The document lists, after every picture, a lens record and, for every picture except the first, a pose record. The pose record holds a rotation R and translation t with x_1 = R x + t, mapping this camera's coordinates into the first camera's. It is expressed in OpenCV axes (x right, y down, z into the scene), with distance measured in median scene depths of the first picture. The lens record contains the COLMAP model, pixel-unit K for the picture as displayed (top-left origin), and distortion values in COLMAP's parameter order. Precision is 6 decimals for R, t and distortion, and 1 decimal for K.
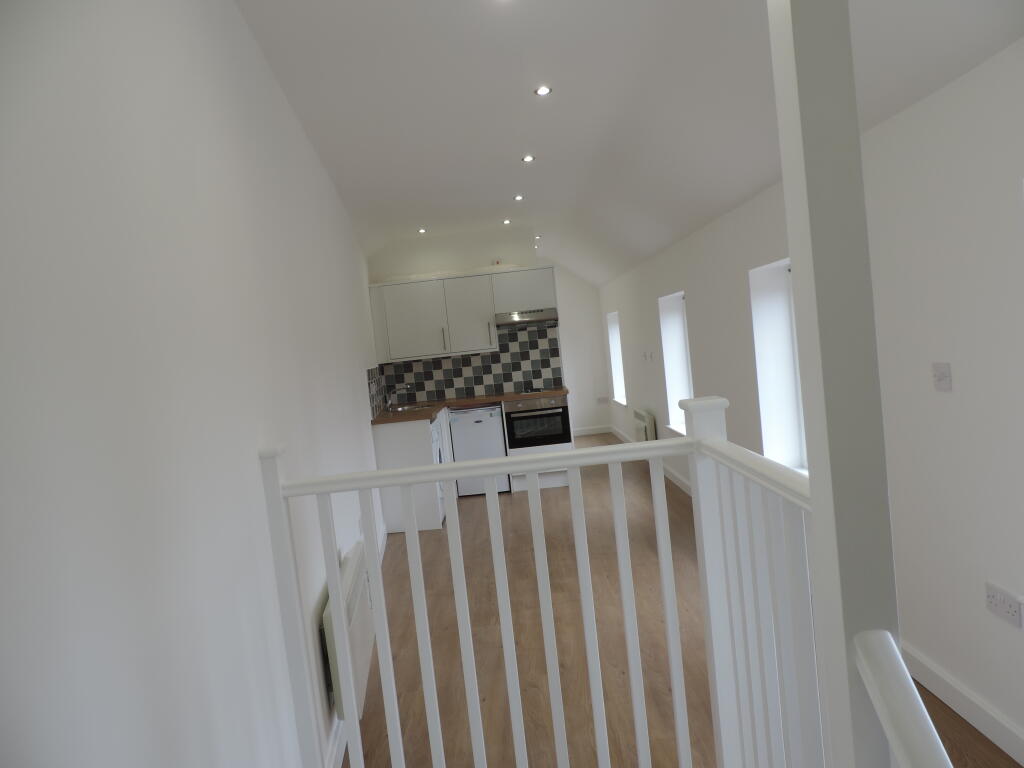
lens RADIAL K [[724.9, 0, 508.6], [0, 724.9, 381.6], [0, 0, 1]] dist [-0.017346, 0.002102]
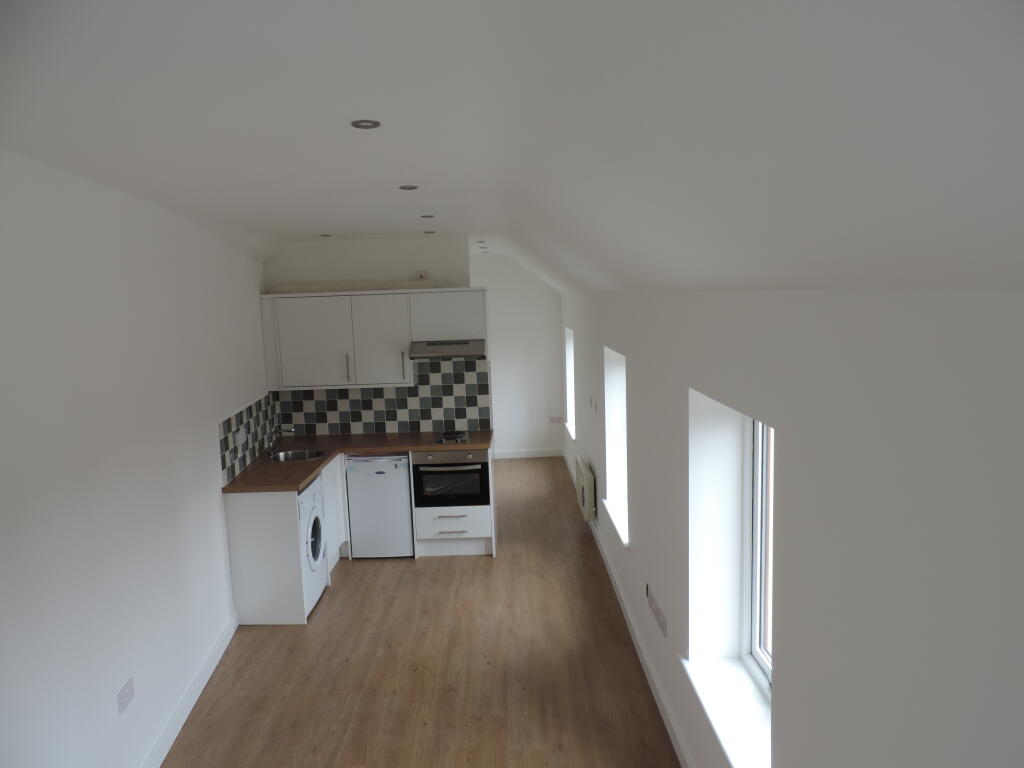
lens RADIAL K [[724.9, 0, 507.1], [0, 724.9, 386.8], [0, 0, 1]] dist [-0.017346, 0.002102]
pose [[0.997496, 0.069879, 0.010932, 0.084204], [-0.070478, 0.995023, 0.070446, -0.107163], [-0.005954, -0.071040, 0.997456, 0.172338]]
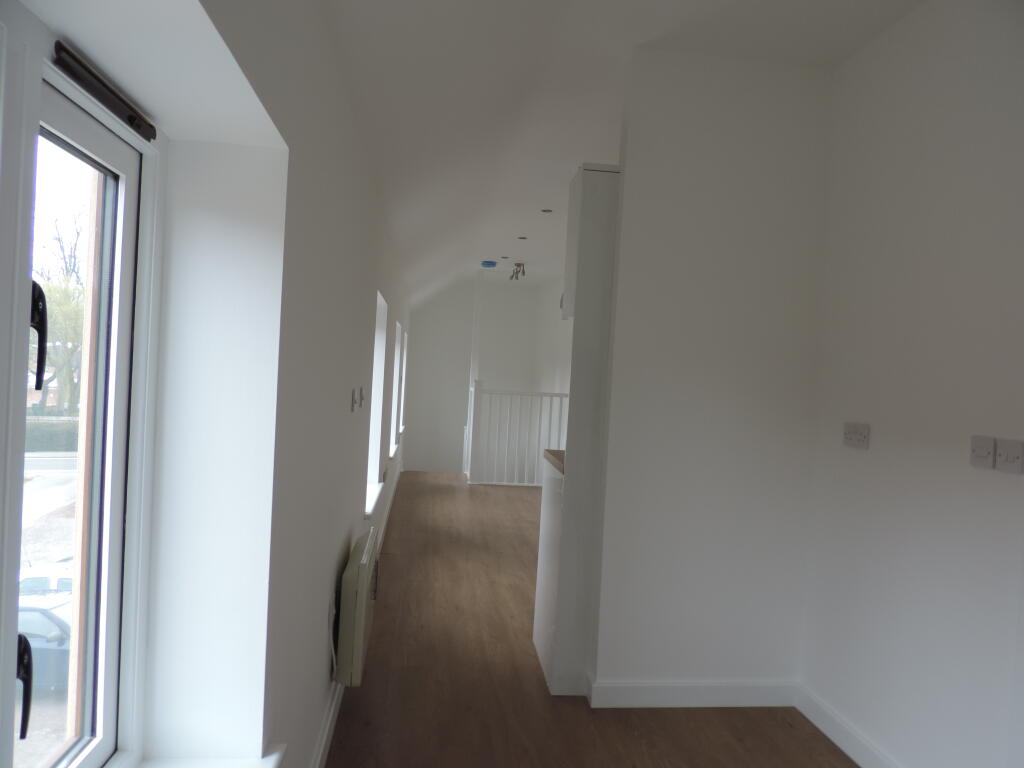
lens RADIAL K [[724.9, 0, 507.6], [0, 724.9, 384.2], [0, 0, 1]] dist [-0.017346, 0.002102]
pose [[-0.992854, 0.055792, -0.105488, 0.151753], [0.047570, 0.995746, 0.078916, -0.072402], [0.109442, 0.073334, -0.991284, 1.427082]]
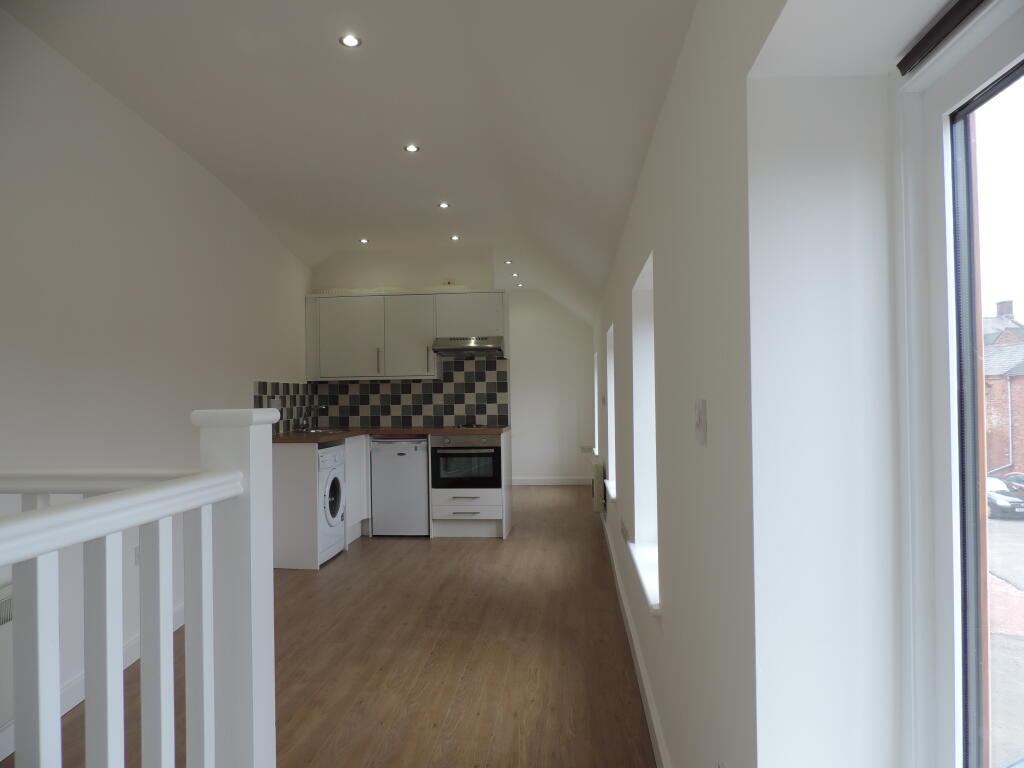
lens RADIAL K [[724.9, 0, 507.2], [0, 724.9, 385.0], [0, 0, 1]] dist [-0.017346, 0.002102]
pose [[0.991484, 0.091959, -0.092209, 0.157161], [-0.097033, 0.993915, -0.052135, 0.003860], [0.086853, 0.060639, 0.994374, 0.109895]]
